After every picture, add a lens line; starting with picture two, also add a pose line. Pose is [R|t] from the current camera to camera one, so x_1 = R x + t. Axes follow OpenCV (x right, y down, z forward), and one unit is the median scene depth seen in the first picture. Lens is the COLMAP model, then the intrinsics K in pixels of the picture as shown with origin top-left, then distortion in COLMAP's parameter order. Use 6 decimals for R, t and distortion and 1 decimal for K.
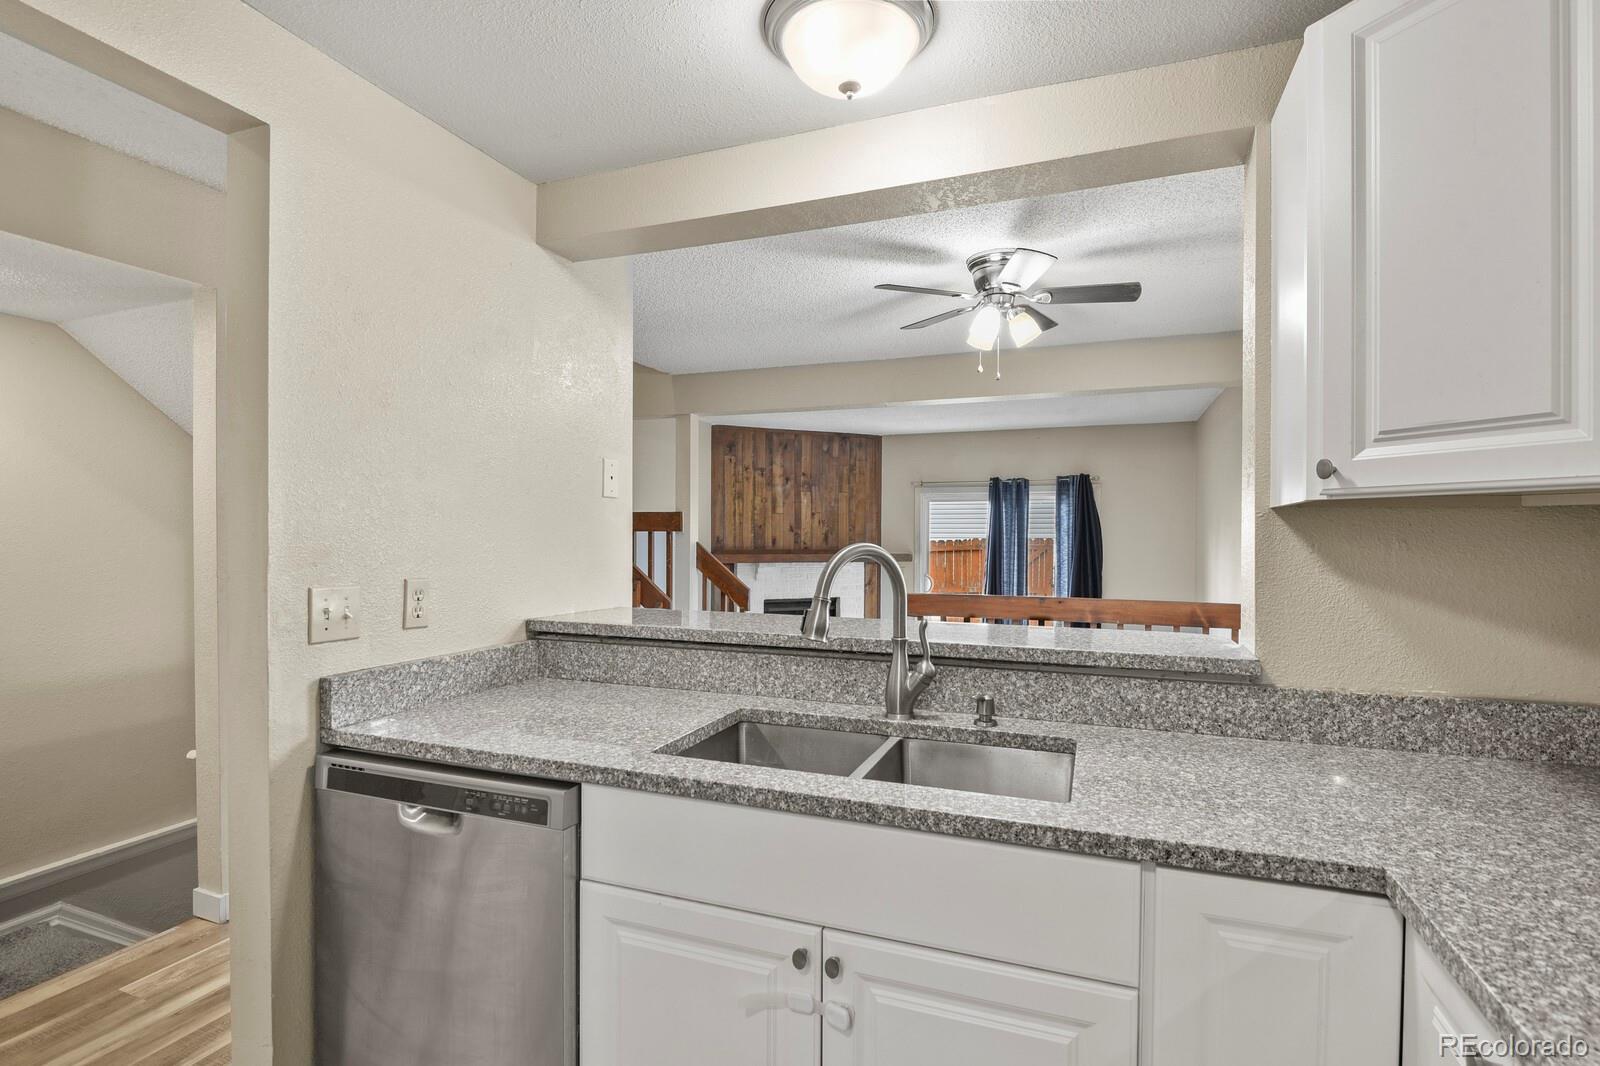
lens RADIAL K [[776.6, 0, 798.7], [0, 776.6, 545.0], [0, 0, 1]] dist [-0.009315, -0.002256]
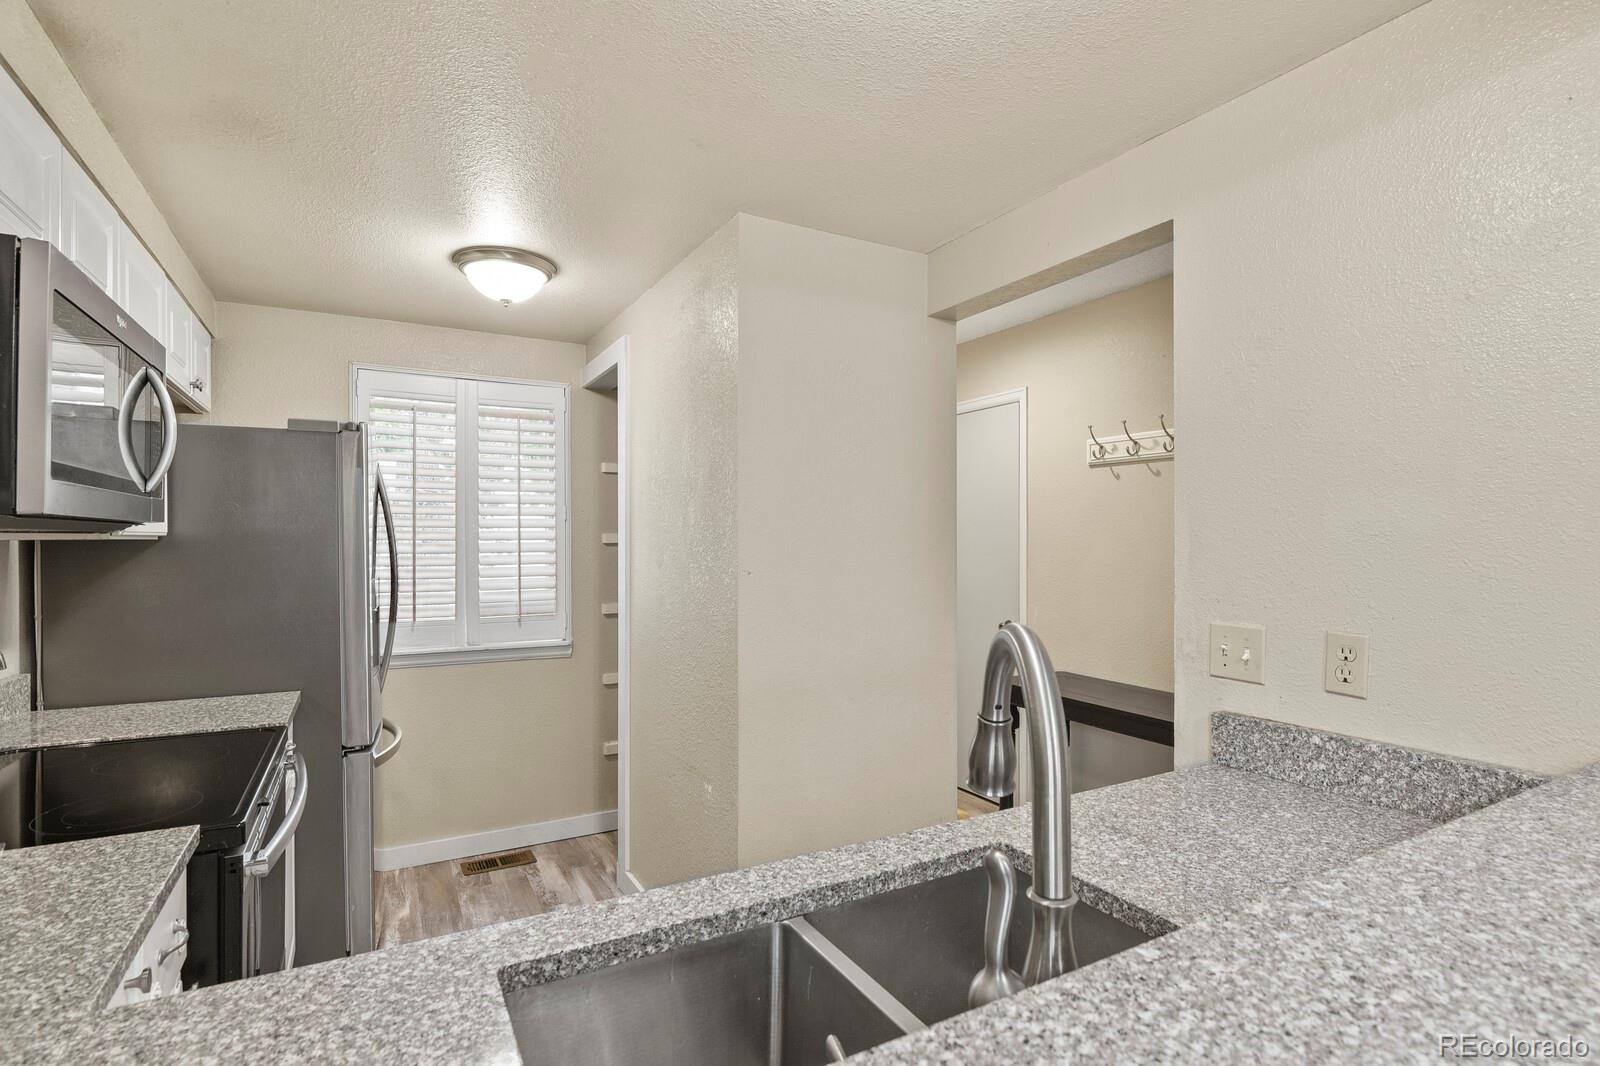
lens RADIAL K [[776.6, 0, 806.7], [0, 776.6, 533.5], [0, 0, 1]] dist [-0.009315, -0.002256]
pose [[-0.637185, -0.010102, -0.770645, 0.102281], [-0.013487, 0.999907, -0.001956, -0.010660], [0.770593, 0.009147, -0.637262, 0.236661]]
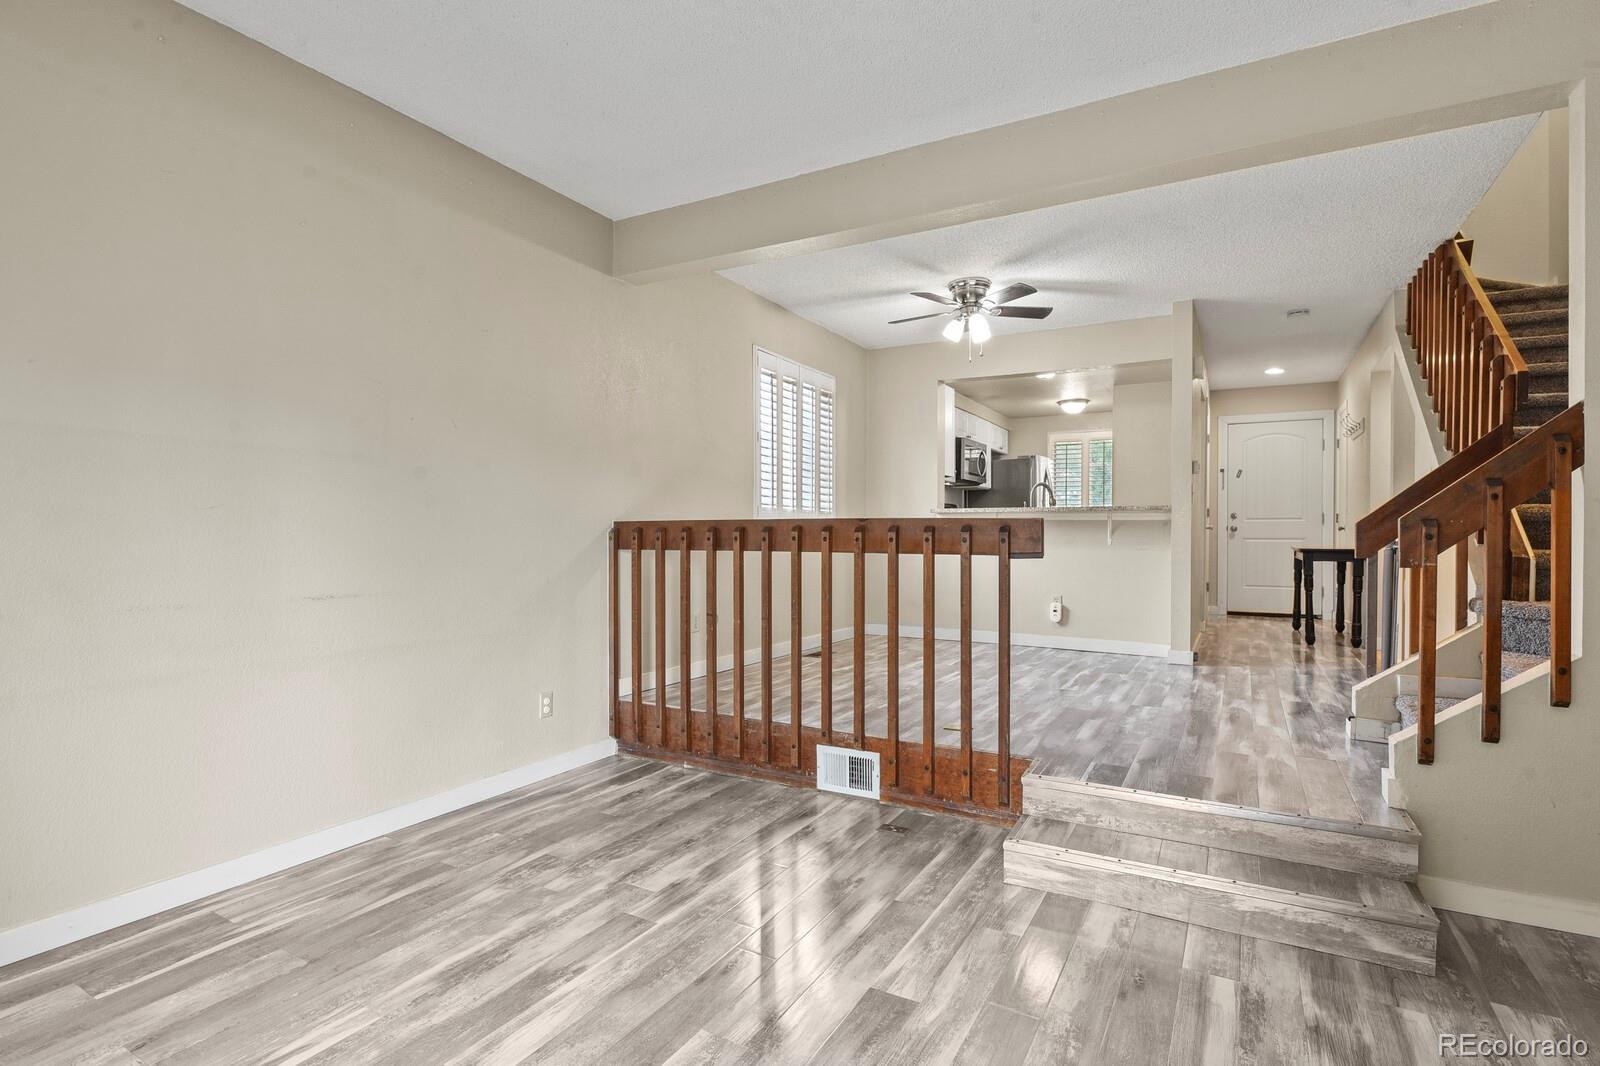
lens RADIAL K [[776.6, 0, 799.9], [0, 776.6, 534.7], [0, 0, 1]] dist [-0.009315, -0.002256]
pose [[-0.988945, -0.010013, 0.147946, 0.140747], [-0.007857, 0.999854, 0.015144, 0.042826], [-0.148076, 0.013814, -0.988880, 1.007561]]
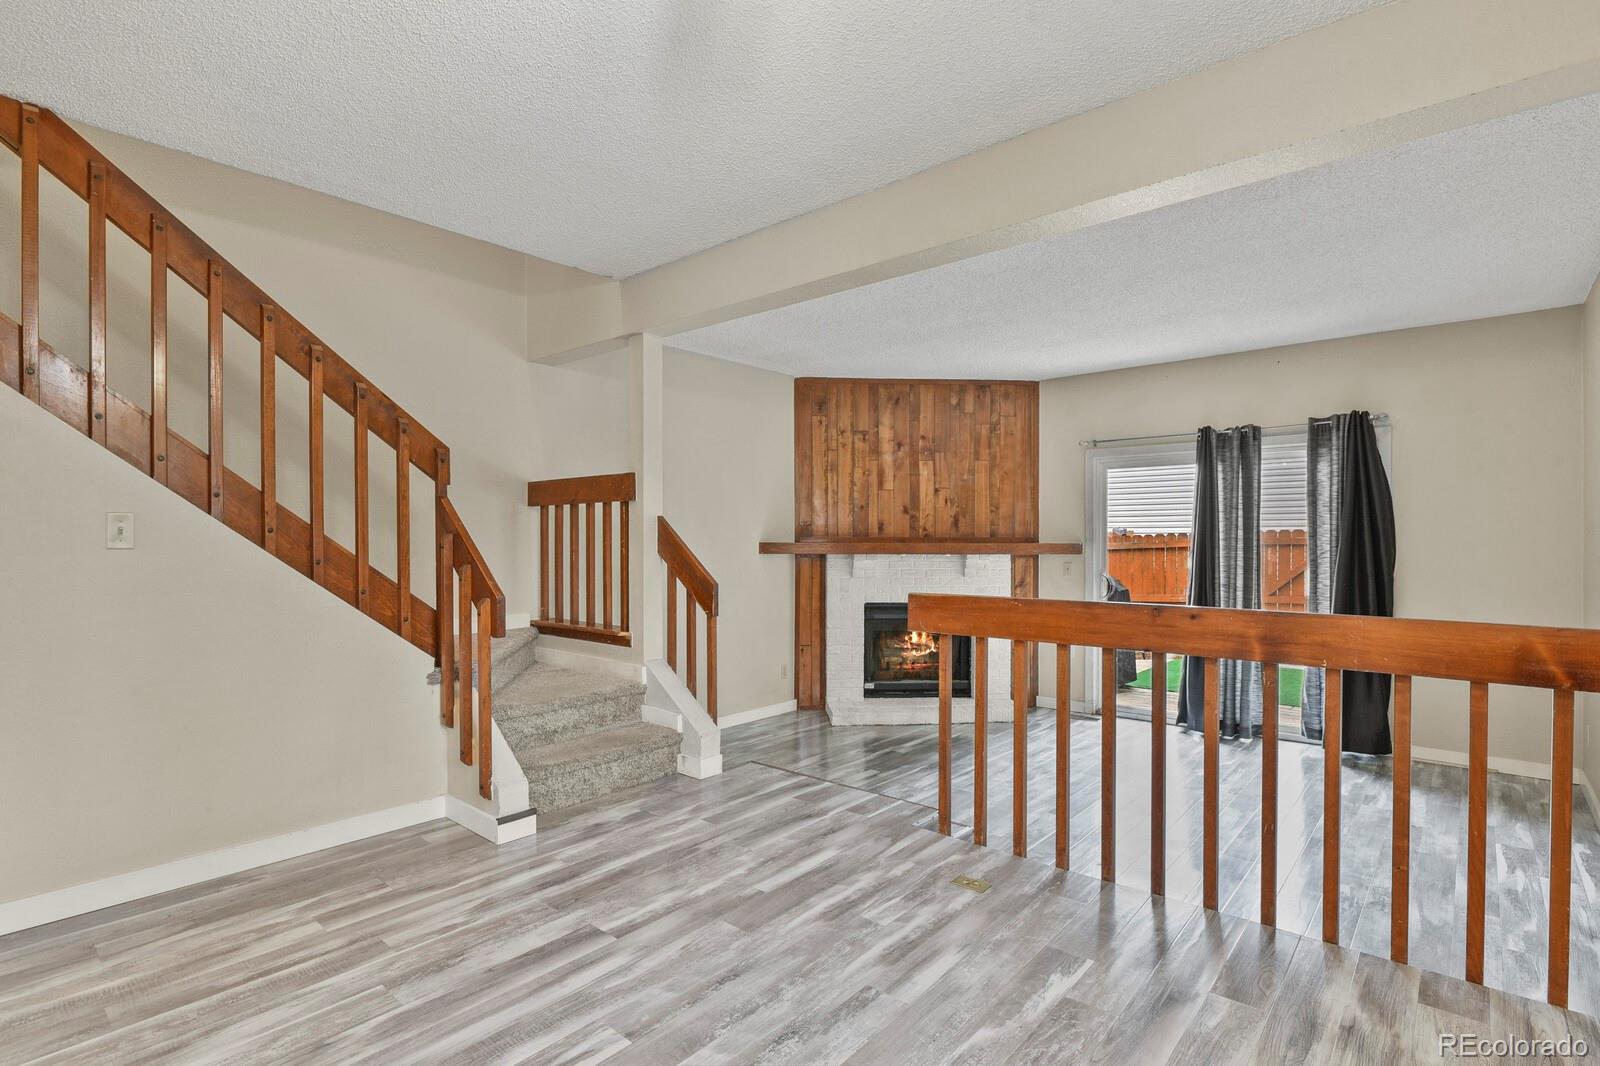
lens RADIAL K [[776.6, 0, 798.6], [0, 776.6, 543.5], [0, 0, 1]] dist [-0.009315, -0.002256]
pose [[0.938638, -0.002176, -0.344897, 0.160390], [-0.000395, 0.999973, -0.007382, 0.017952], [0.344904, 0.007065, 0.938611, 0.268853]]
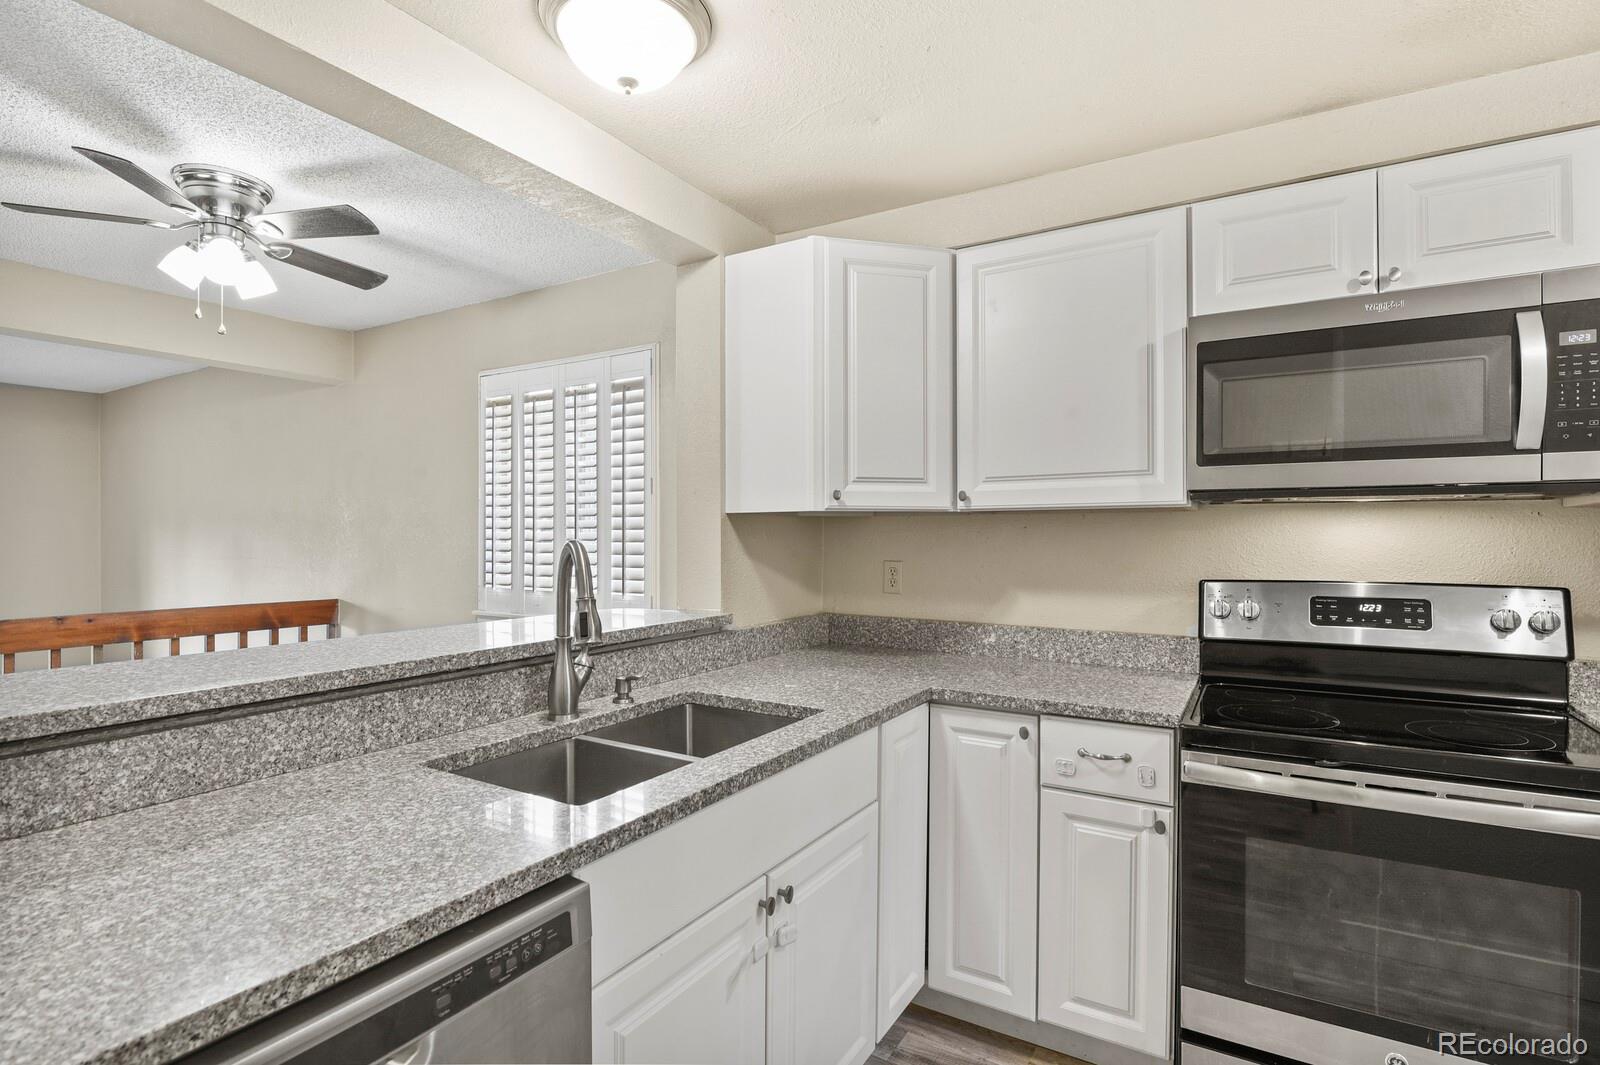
lens RADIAL K [[776.6, 0, 805.6], [0, 776.6, 533.0], [0, 0, 1]] dist [-0.009315, -0.002256]
pose [[0.169143, -0.002610, 0.985588, -0.161372], [0.012701, 0.999919, 0.000468, -0.001579], [-0.985510, 0.012439, 0.169162, 0.109665]]
